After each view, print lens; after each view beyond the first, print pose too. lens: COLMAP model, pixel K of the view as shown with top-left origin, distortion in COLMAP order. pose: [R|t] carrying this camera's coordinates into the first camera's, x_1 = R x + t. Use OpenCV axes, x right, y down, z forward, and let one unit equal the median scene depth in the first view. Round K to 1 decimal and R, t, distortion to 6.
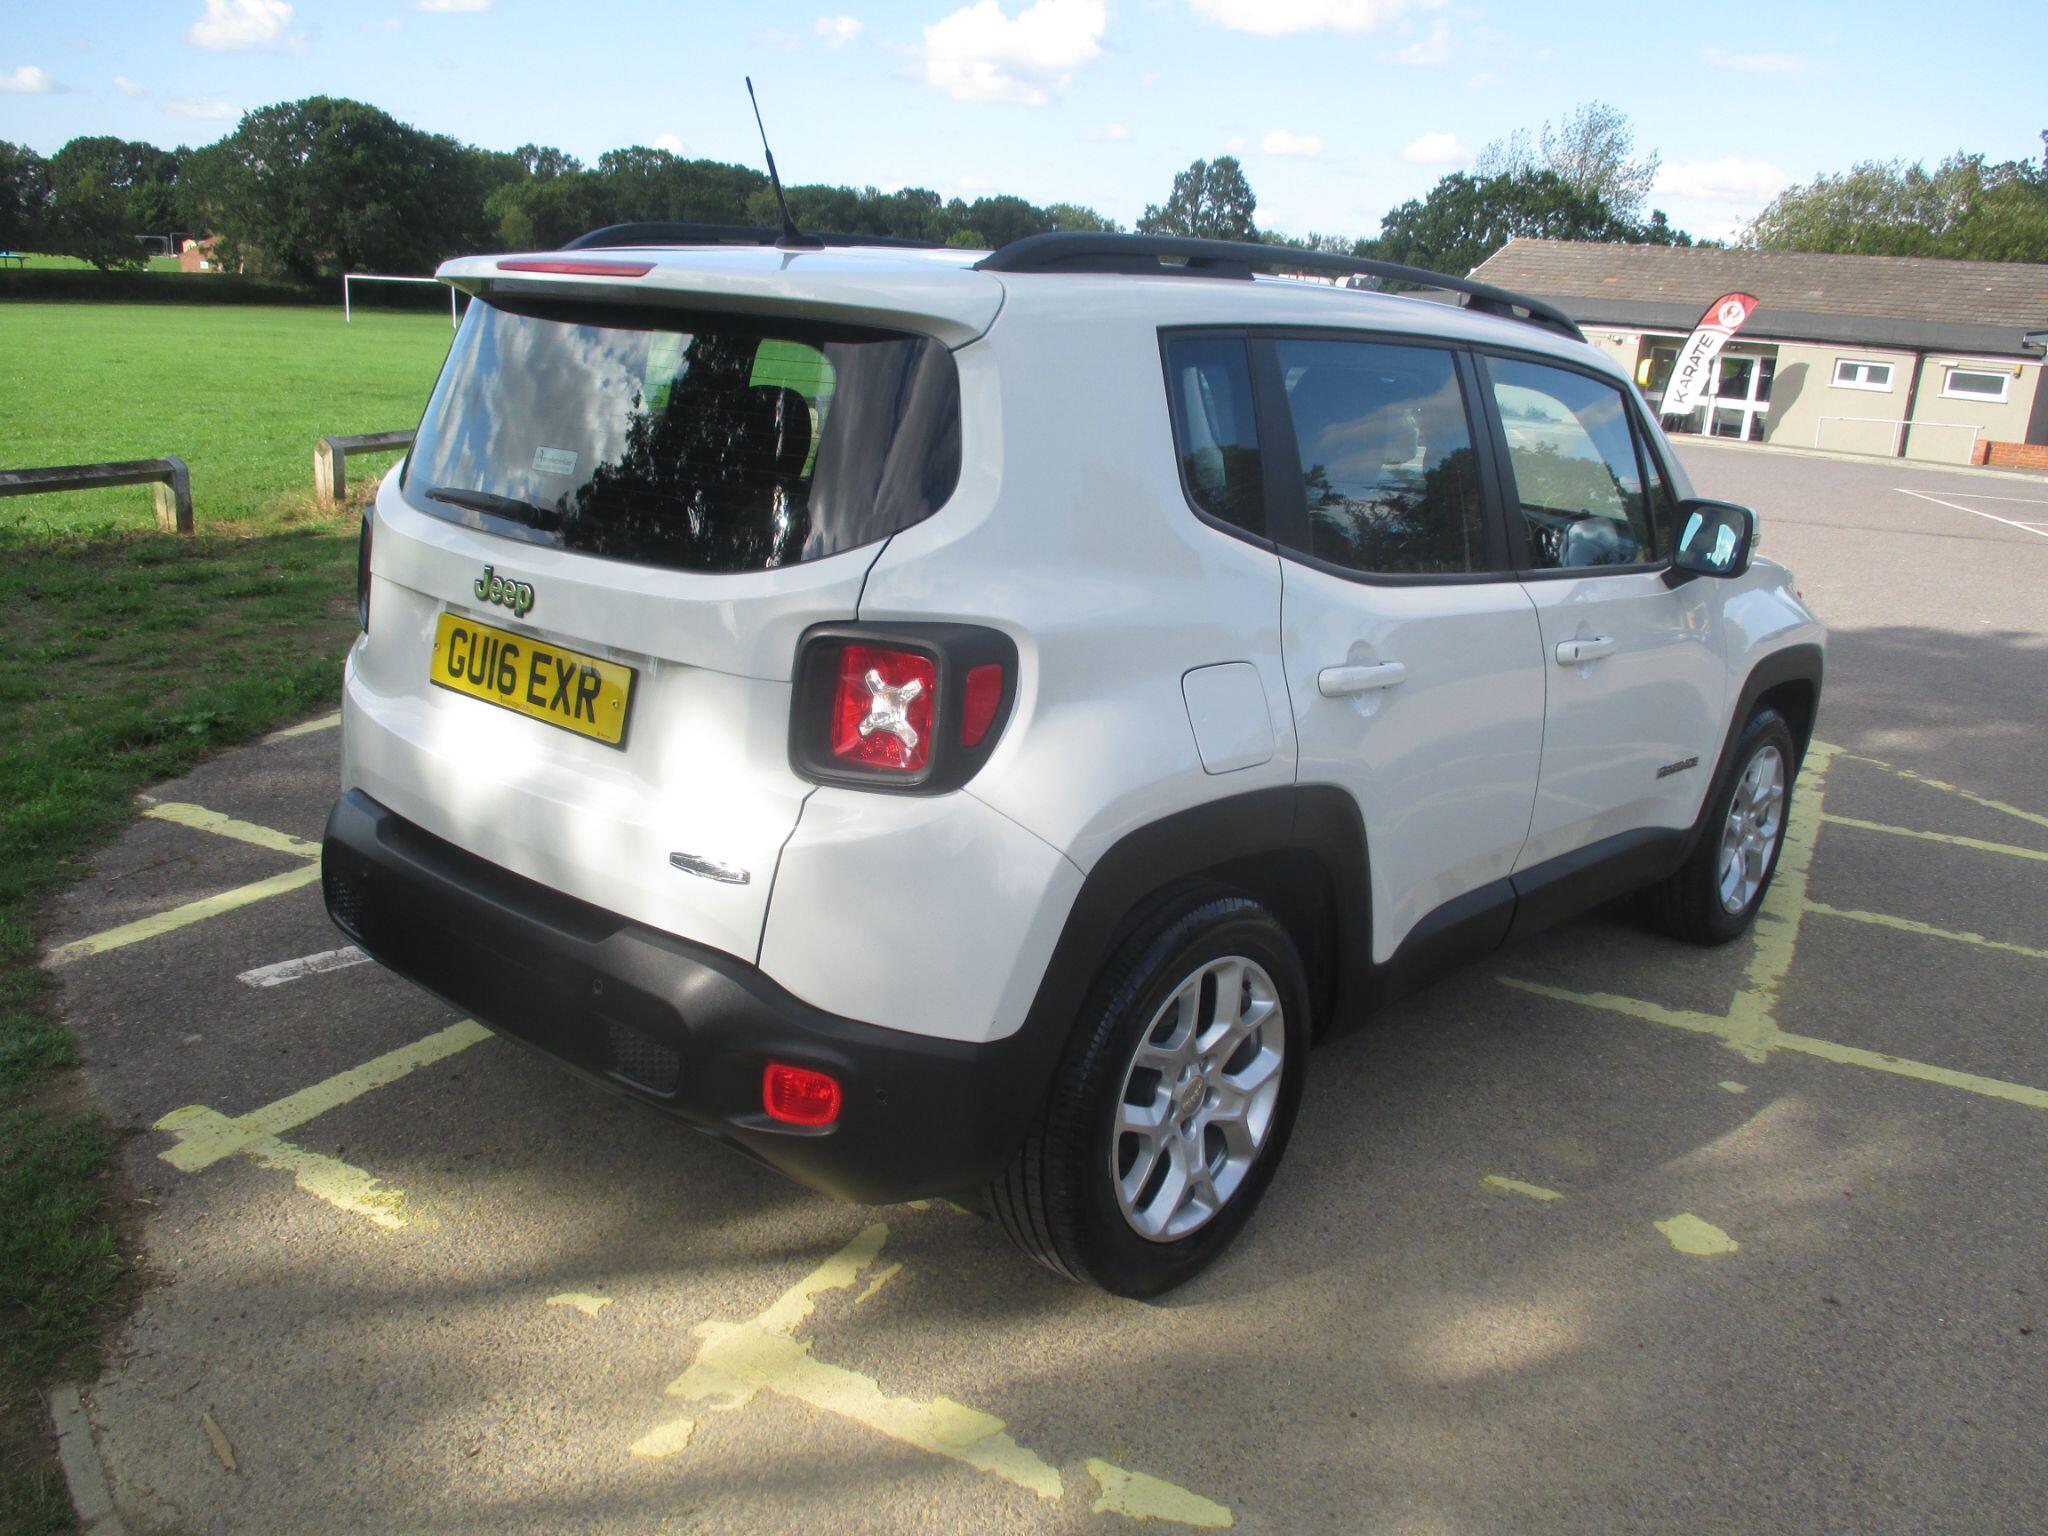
lens RADIAL K [[1698.6, 0, 1024.4], [0, 1698.6, 820.3], [0, 0, 1]] dist [-0.027613, -0.007489]
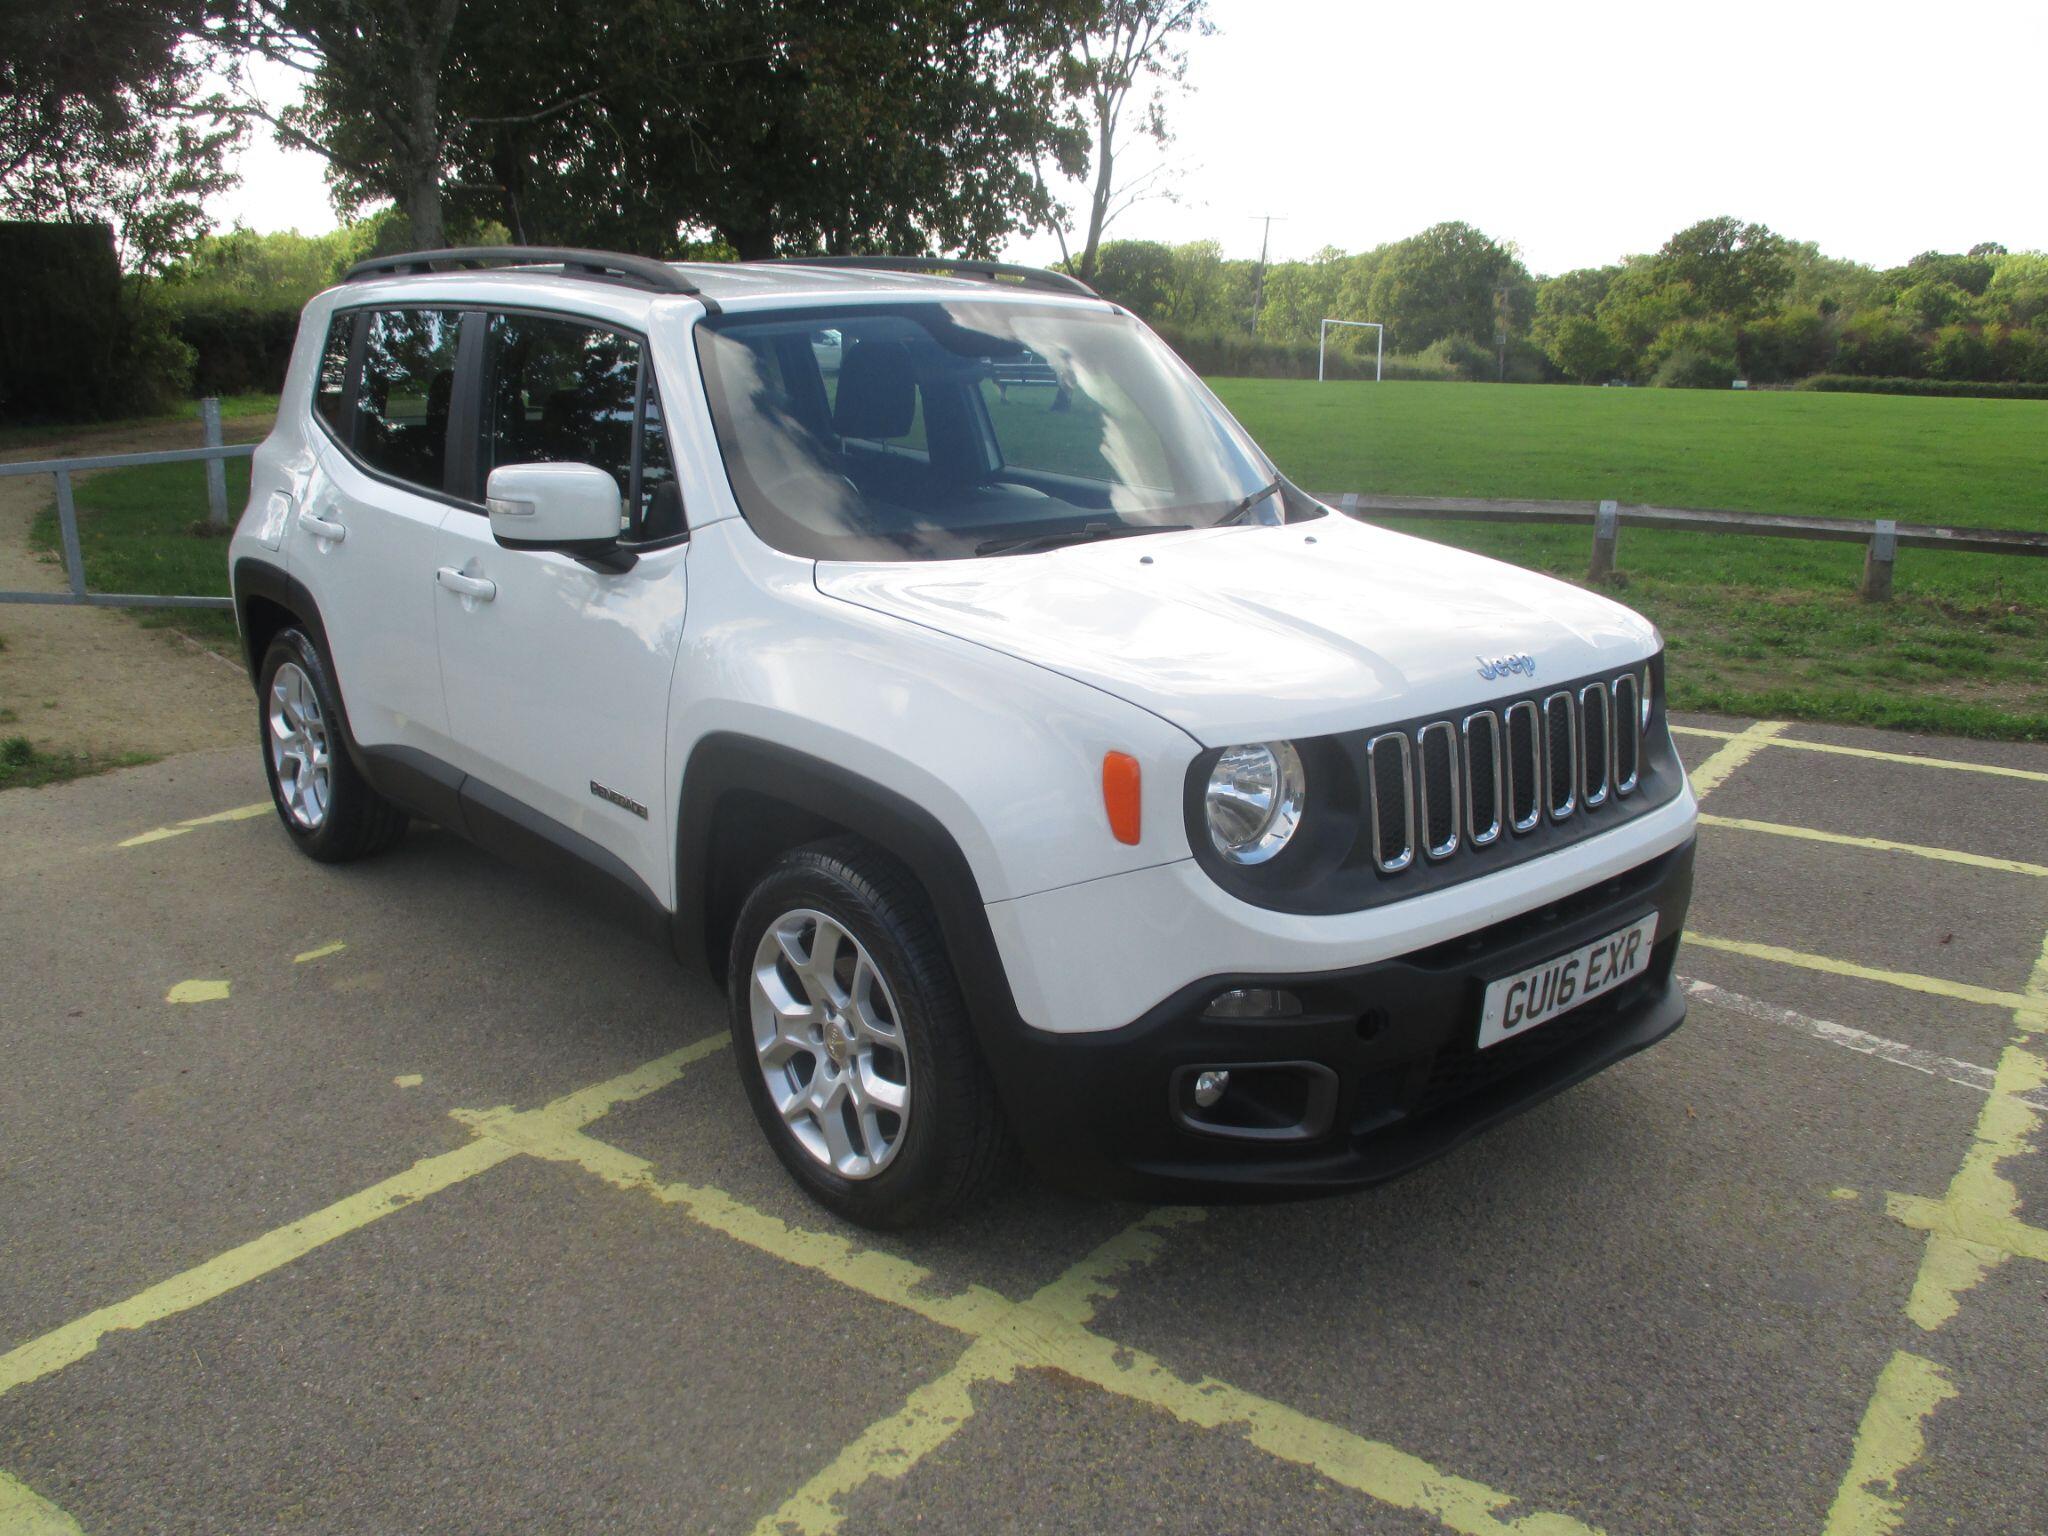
lens RADIAL K [[1698.6, 0, 1022.0], [0, 1698.6, 818.6], [0, 0, 1]] dist [-0.027613, -0.007489]
pose [[-0.123944, 0.221622, -0.967224, 1.584801], [-0.298284, 0.921336, 0.249331, -0.391617], [0.946396, 0.319410, -0.048088, 1.677164]]
